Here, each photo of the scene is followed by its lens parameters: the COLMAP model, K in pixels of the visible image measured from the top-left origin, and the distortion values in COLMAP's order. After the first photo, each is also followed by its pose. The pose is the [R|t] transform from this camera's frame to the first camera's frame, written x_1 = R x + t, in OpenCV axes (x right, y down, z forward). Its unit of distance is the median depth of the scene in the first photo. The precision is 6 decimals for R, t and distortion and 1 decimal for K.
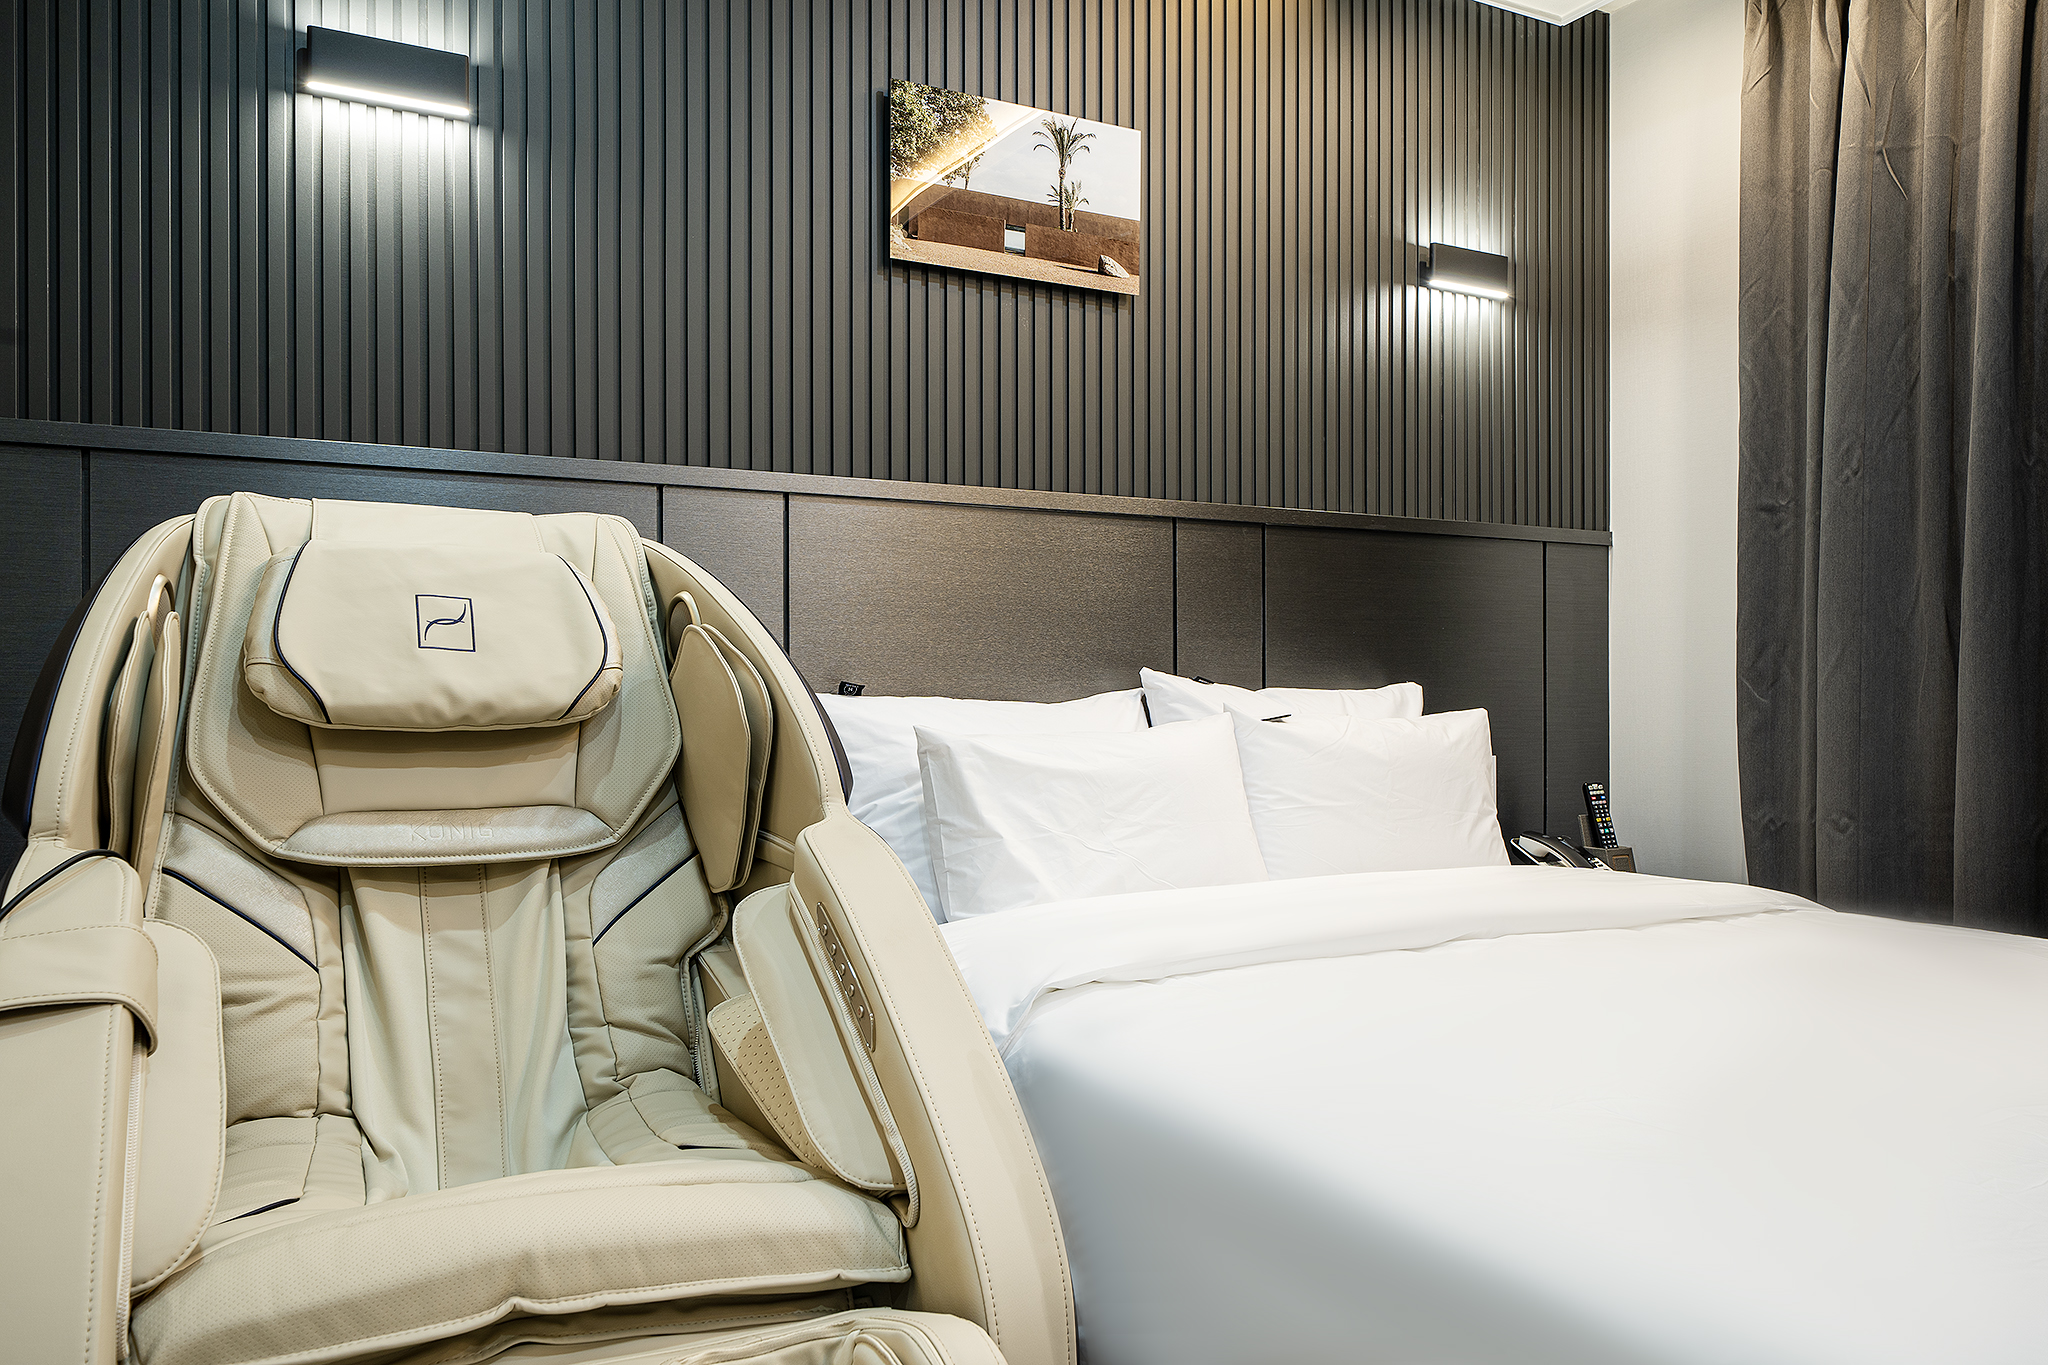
lens RADIAL K [[1414.9, 0, 874.0], [0, 1414.9, 696.8], [0, 0, 1]] dist [0.008599, 0.003754]
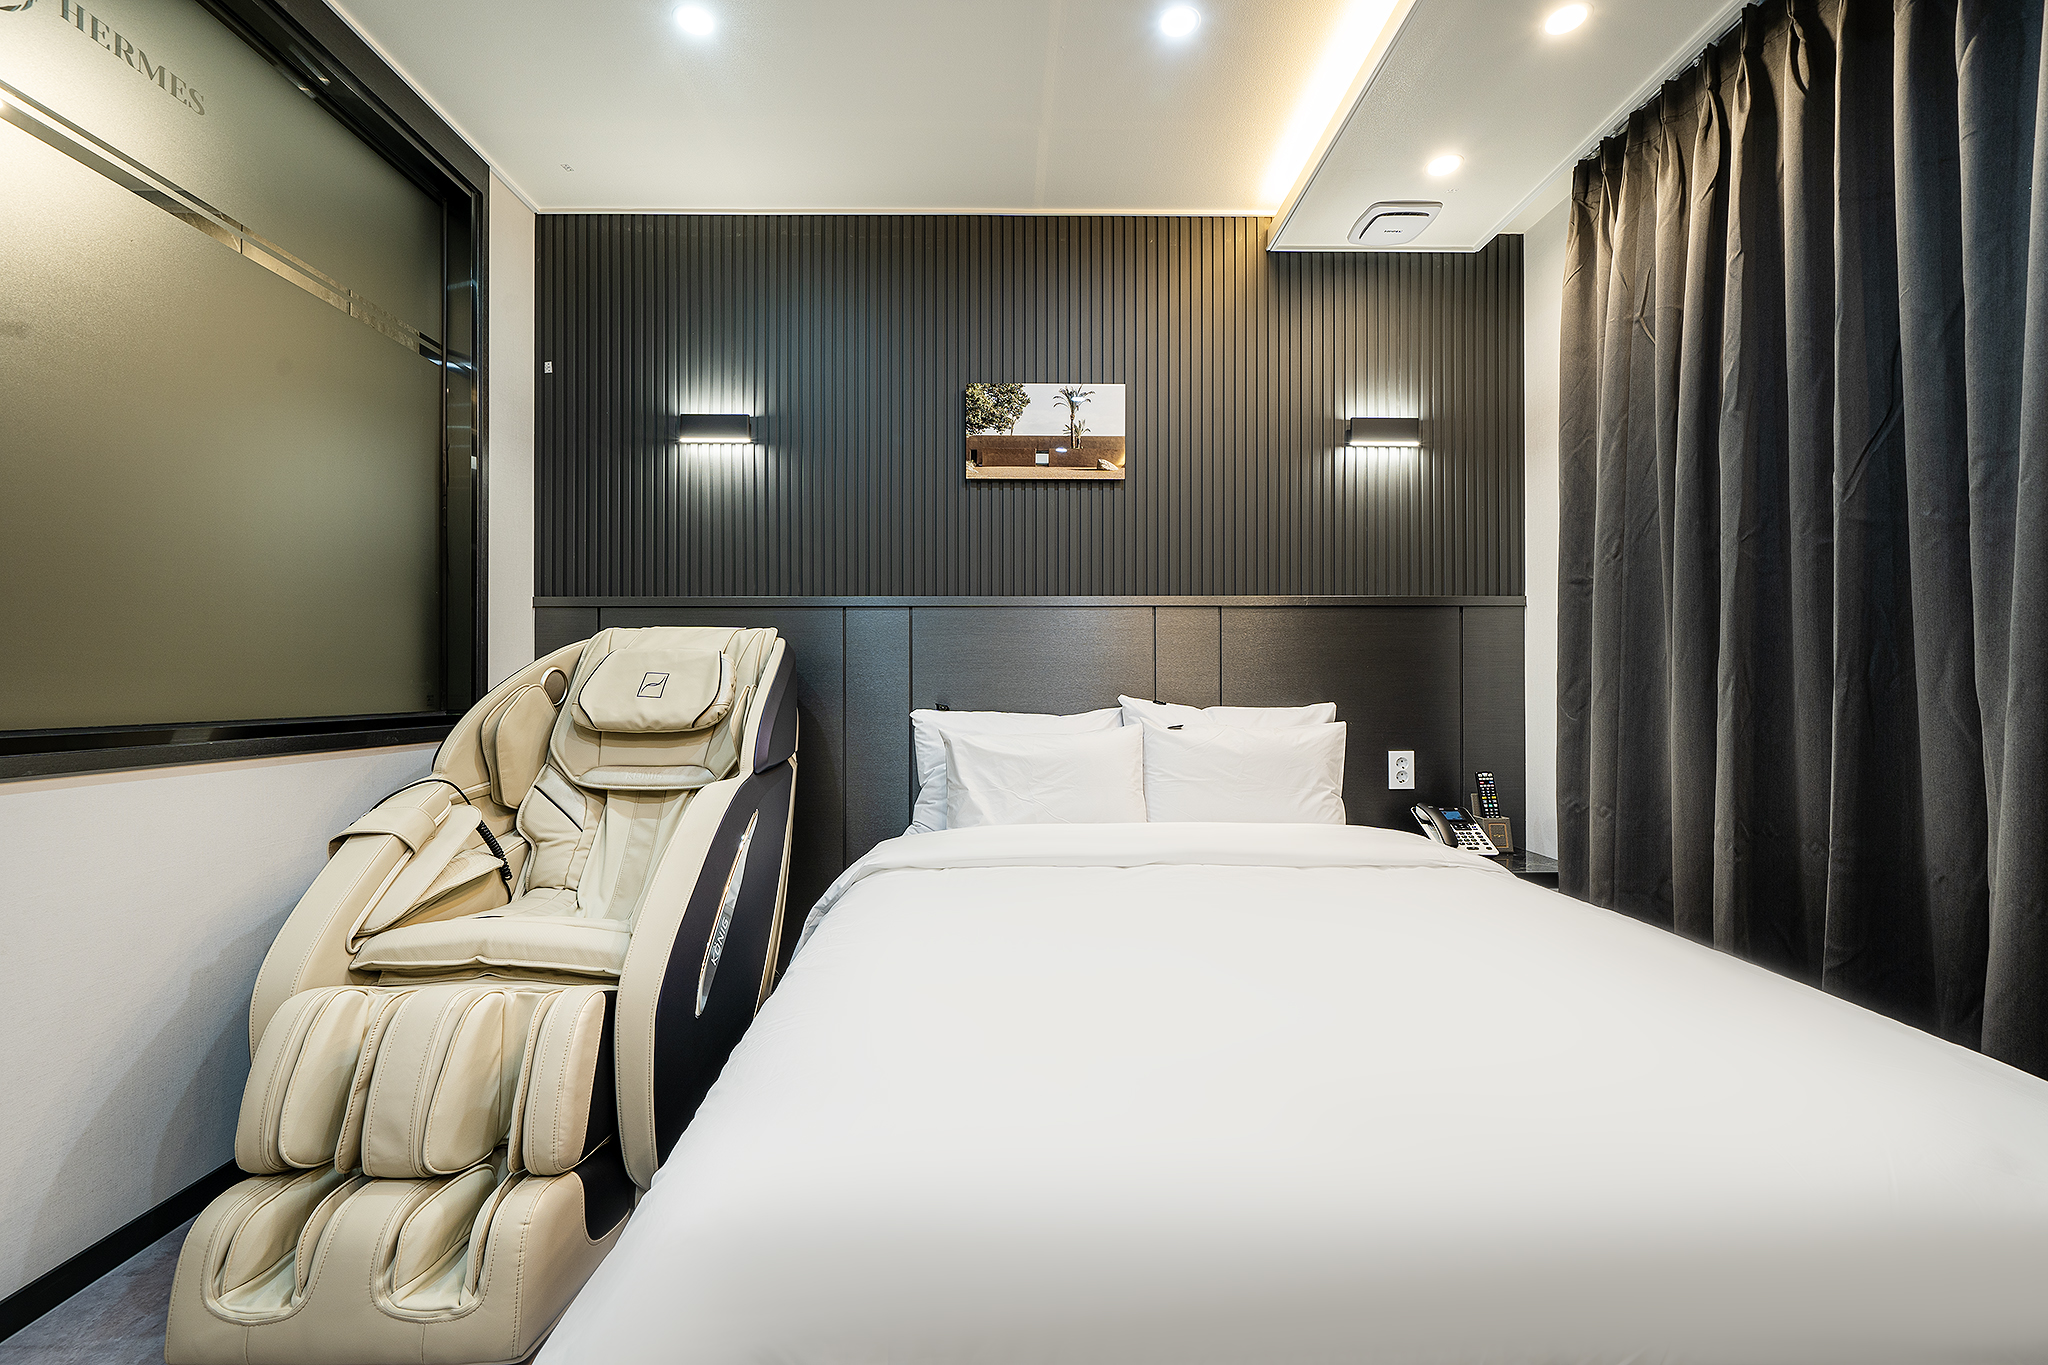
lens RADIAL K [[878.4, 0, 1024.0], [0, 878.4, 682.5], [0, 0, 1]] dist [0.002885, 0.000278]
pose [[0.900825, -0.001224, -0.434181, 0.655681], [0.000109, 0.999997, -0.002593, -0.039933], [0.434183, 0.002288, 0.900822, -0.020325]]
